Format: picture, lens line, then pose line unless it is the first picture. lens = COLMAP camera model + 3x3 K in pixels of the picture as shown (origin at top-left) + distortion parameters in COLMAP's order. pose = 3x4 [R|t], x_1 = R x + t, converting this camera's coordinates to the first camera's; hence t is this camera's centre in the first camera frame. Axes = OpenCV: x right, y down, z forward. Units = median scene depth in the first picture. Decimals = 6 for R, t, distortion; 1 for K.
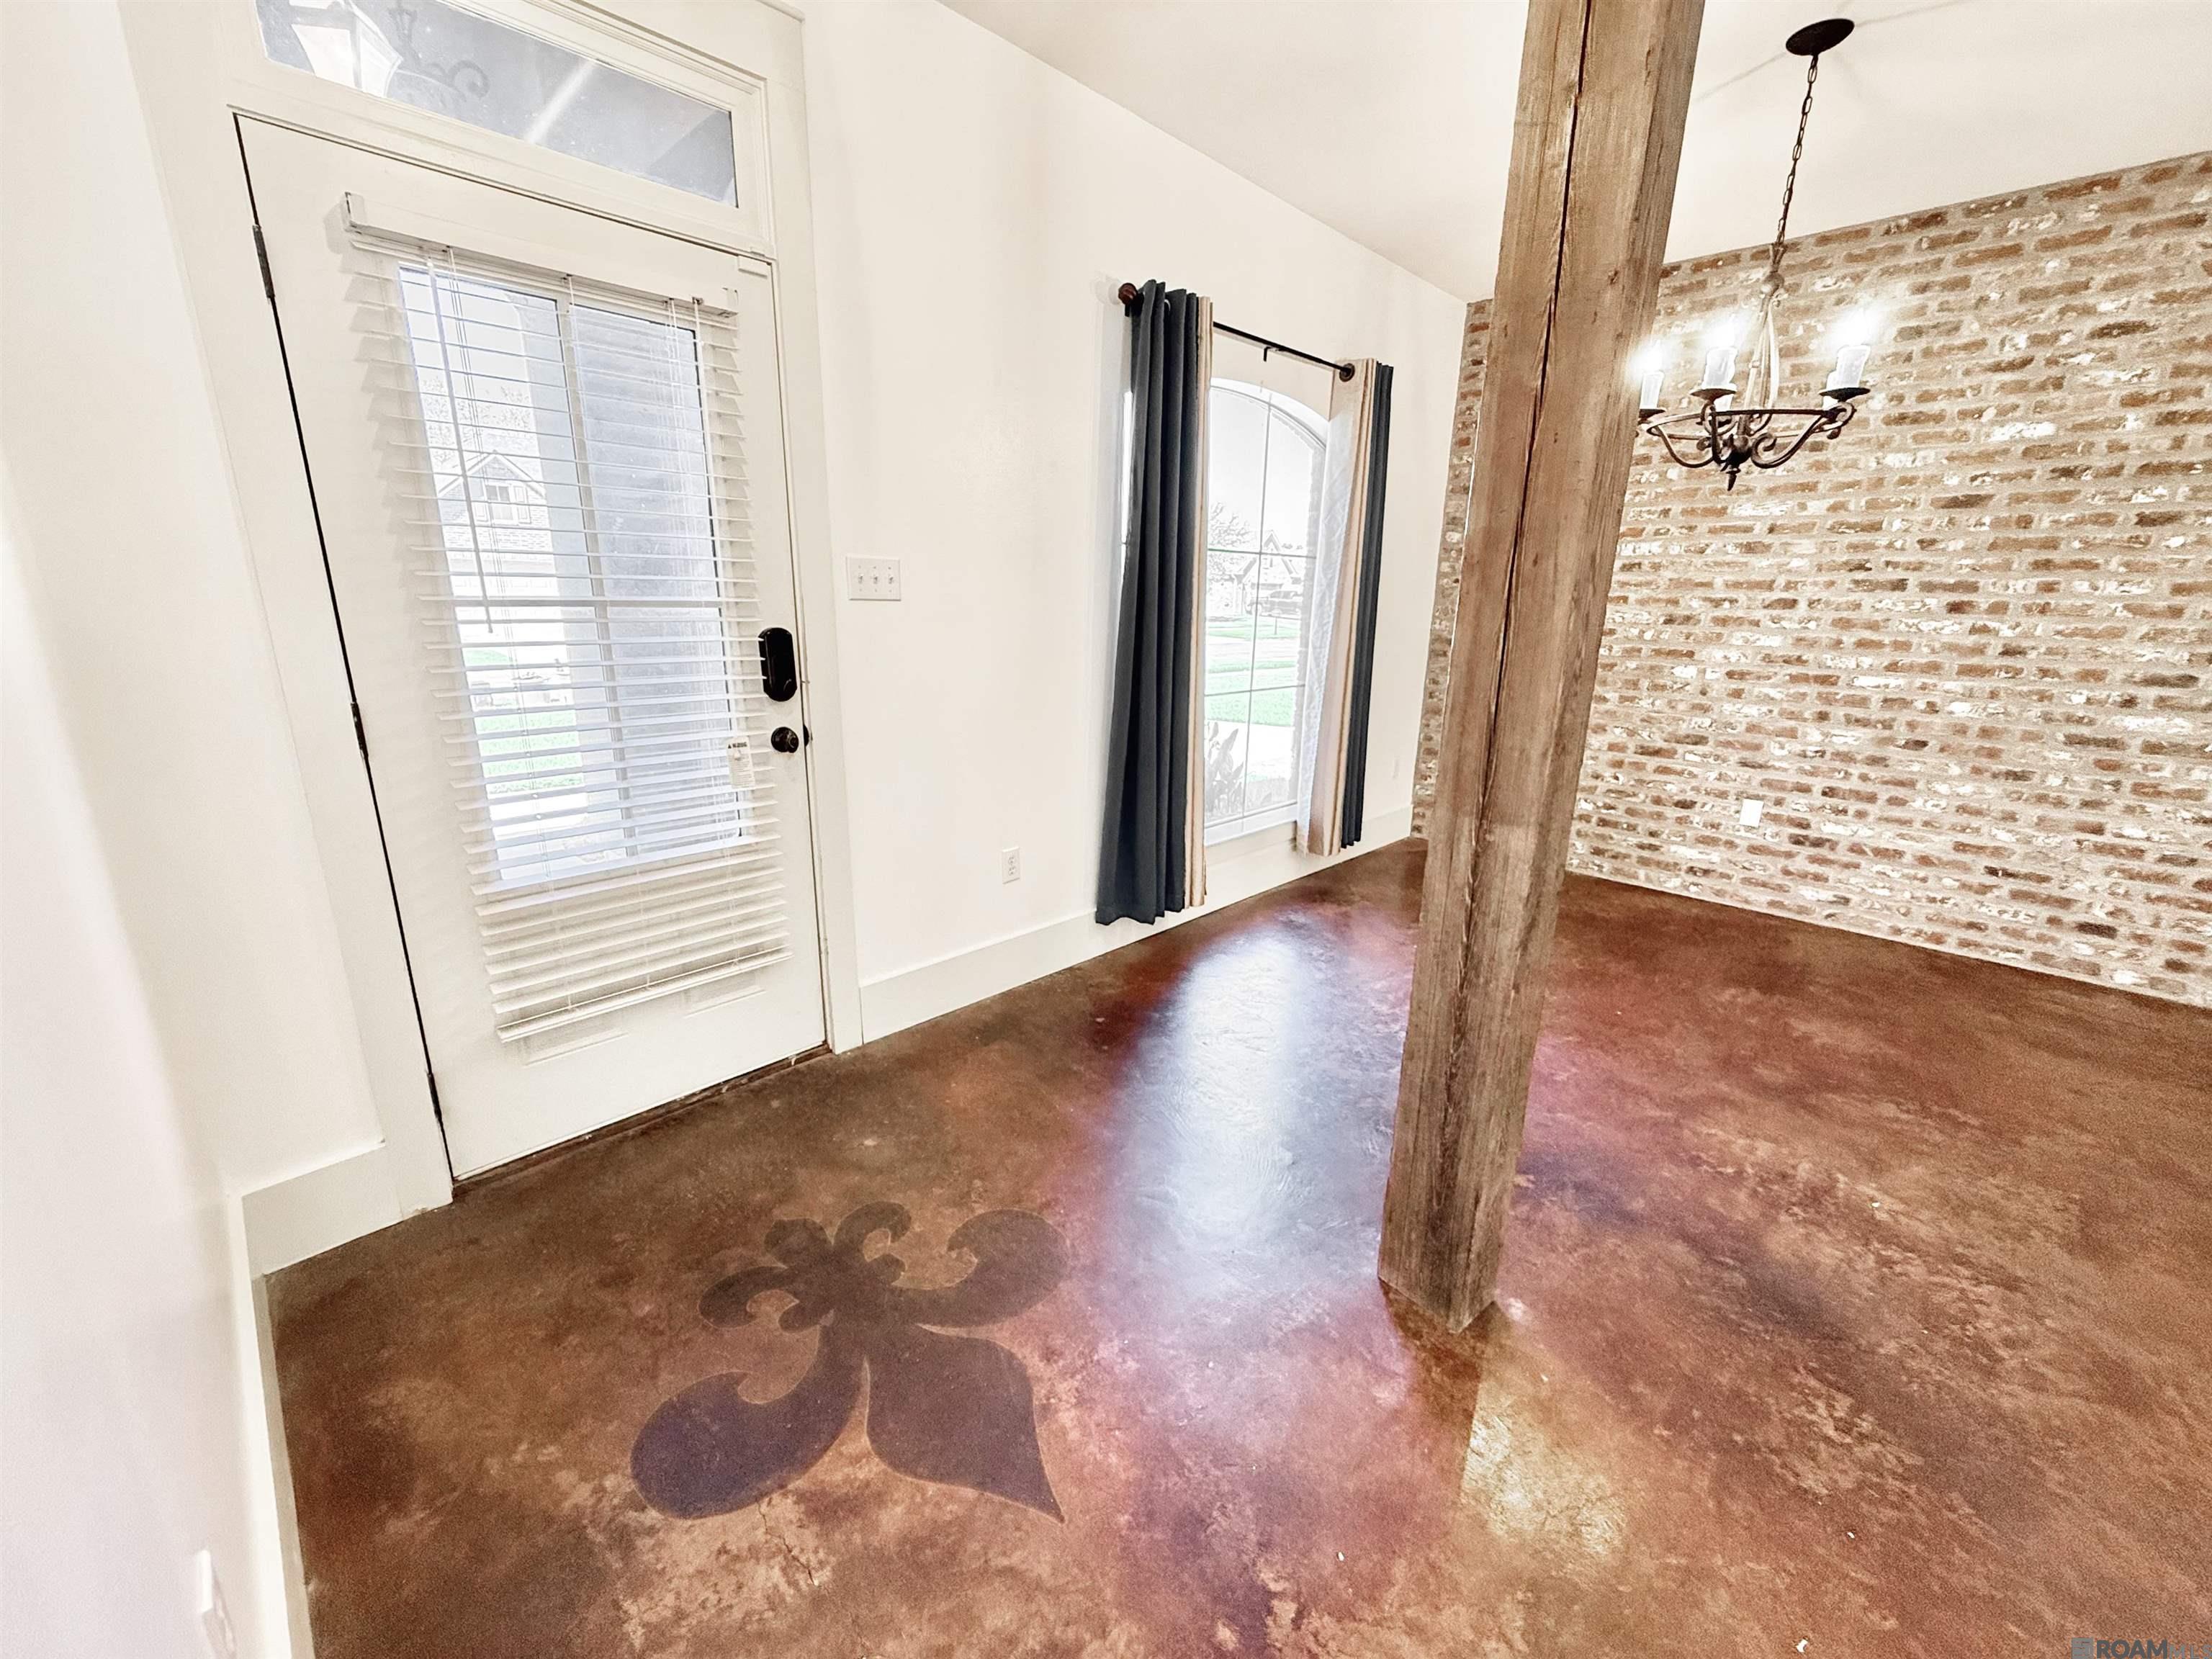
lens RADIAL K [[878.9, 0, 1106.0], [0, 878.9, 829.5], [0, 0, 1]] dist [-0.002182, -0.000225]
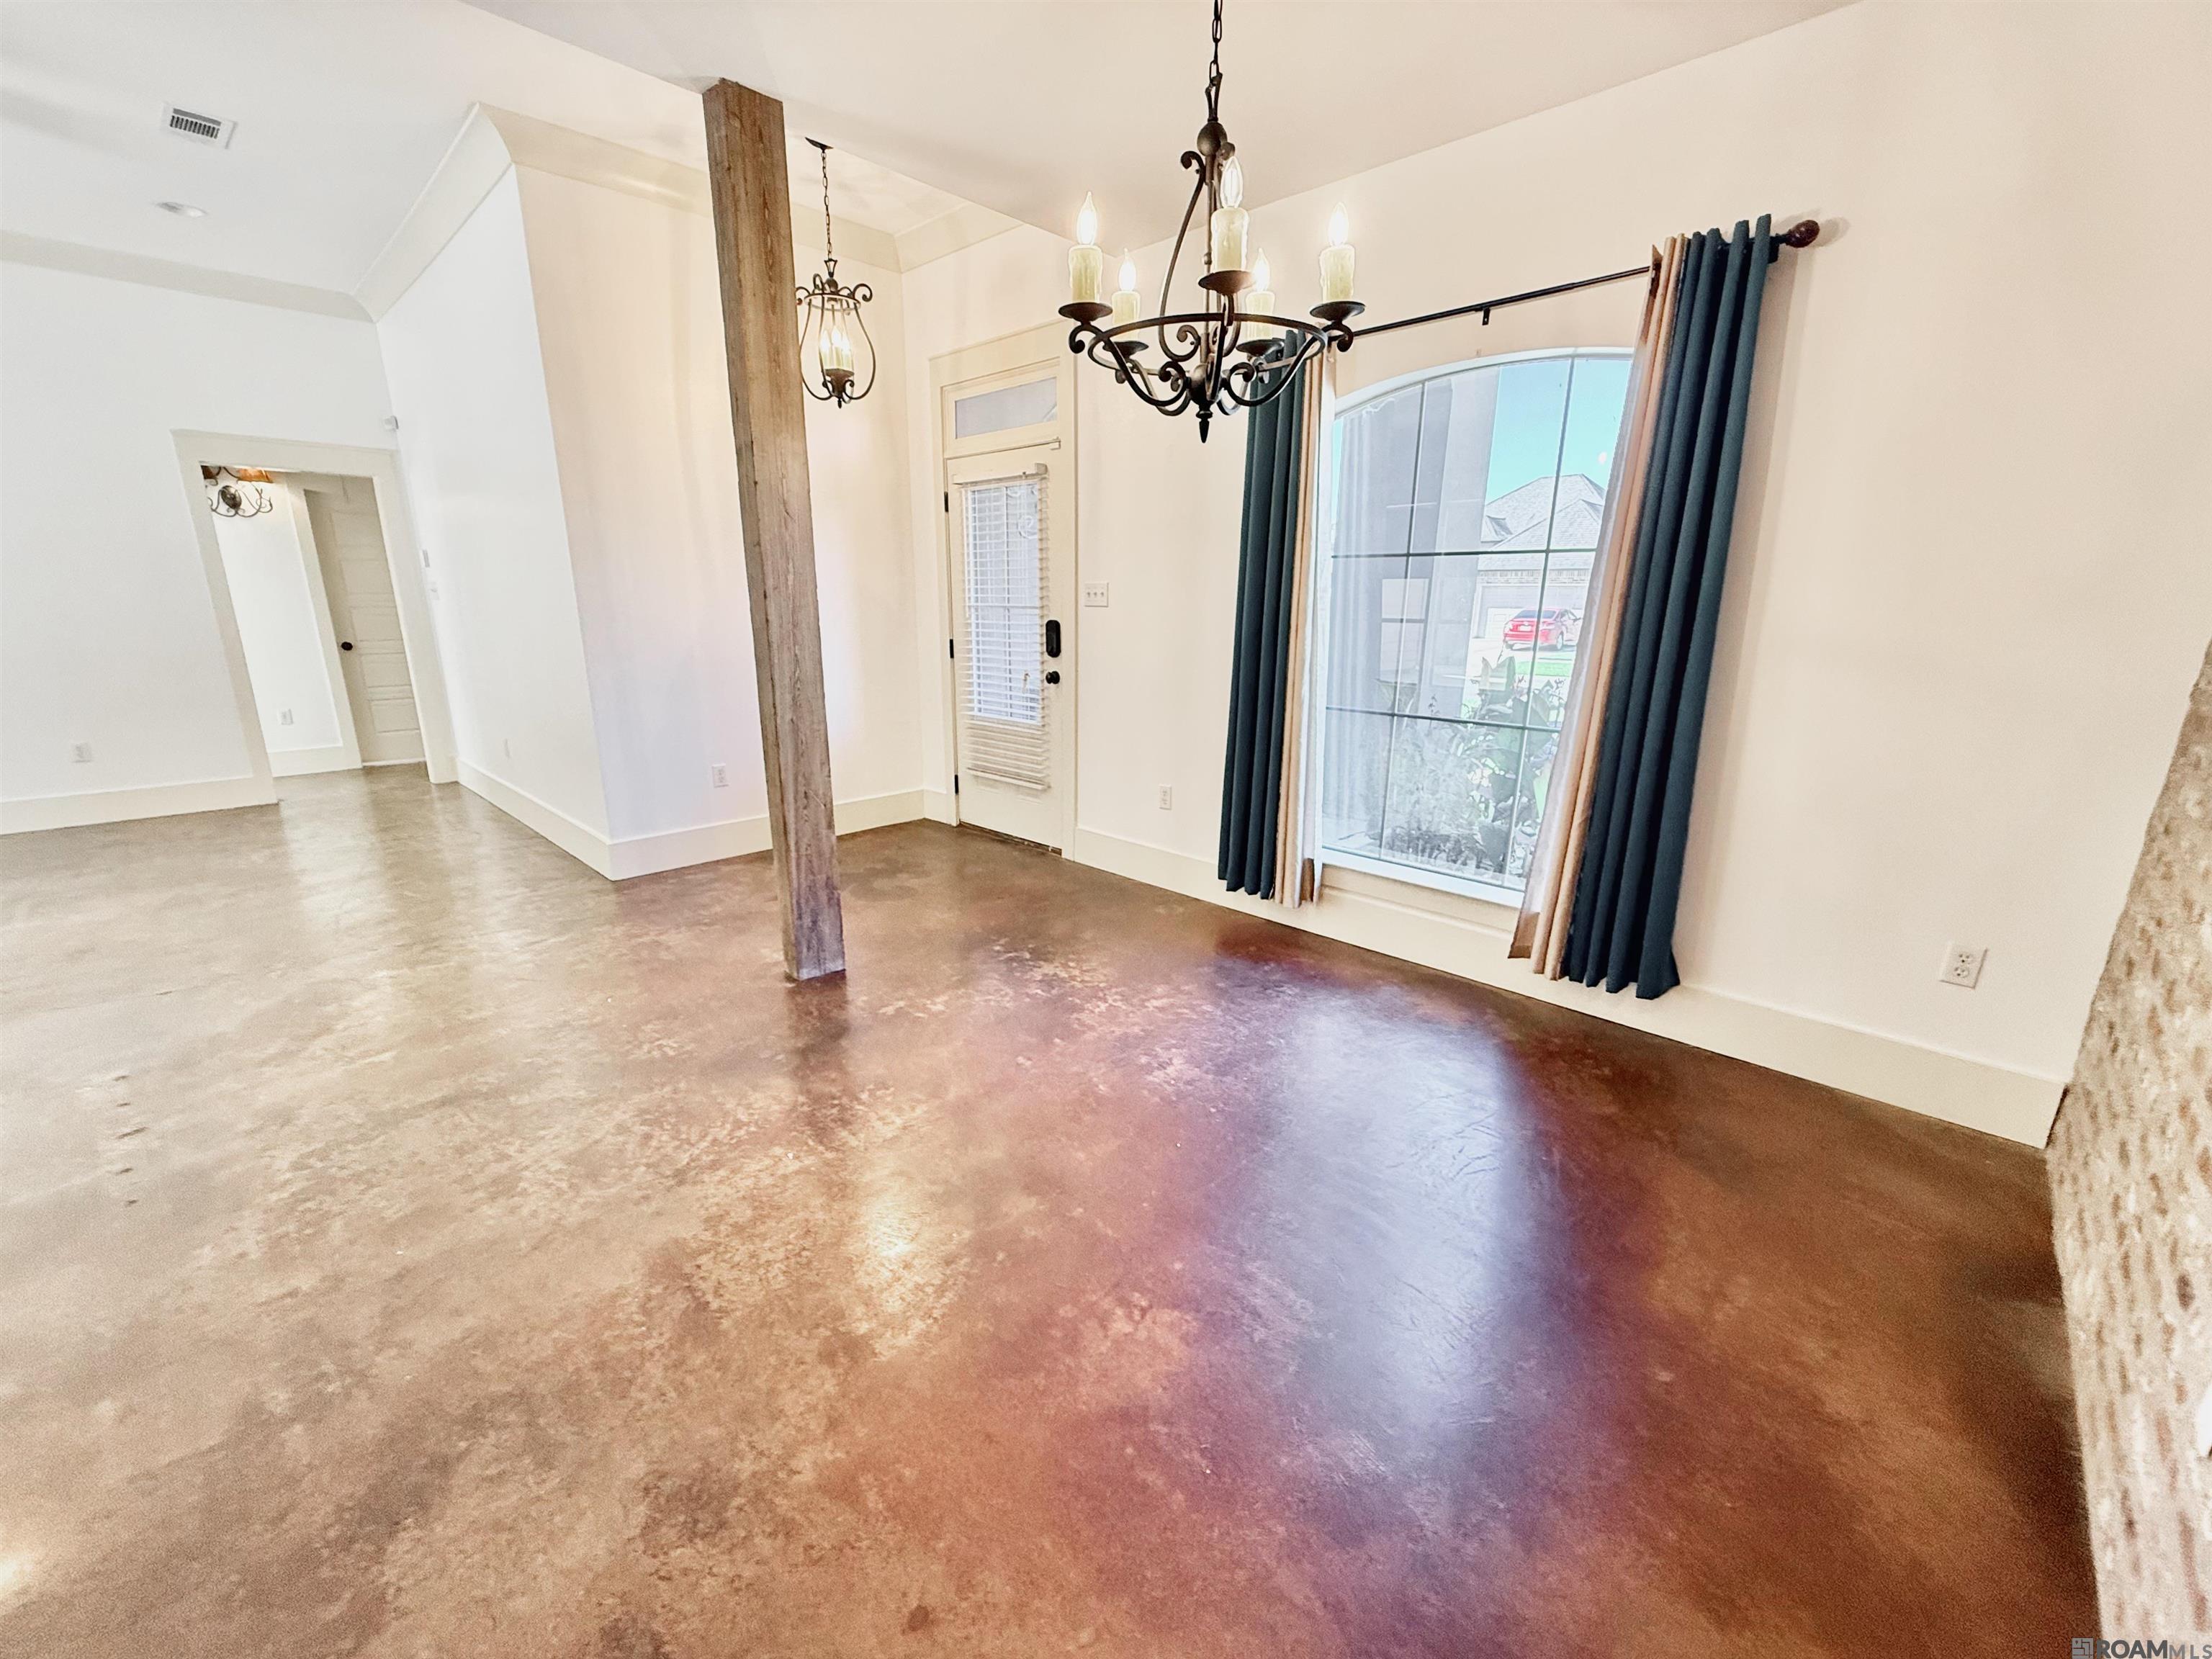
lens RADIAL K [[873.9, 0, 1106.0], [0, 873.9, 829.5], [0, 0, 1]] dist [0.001389, 0.000227]
pose [[0.021694, 0.240617, -0.970378, 1.659718], [-0.273818, 0.934923, 0.225705, -0.264891], [0.961537, 0.260810, 0.086168, 1.065822]]
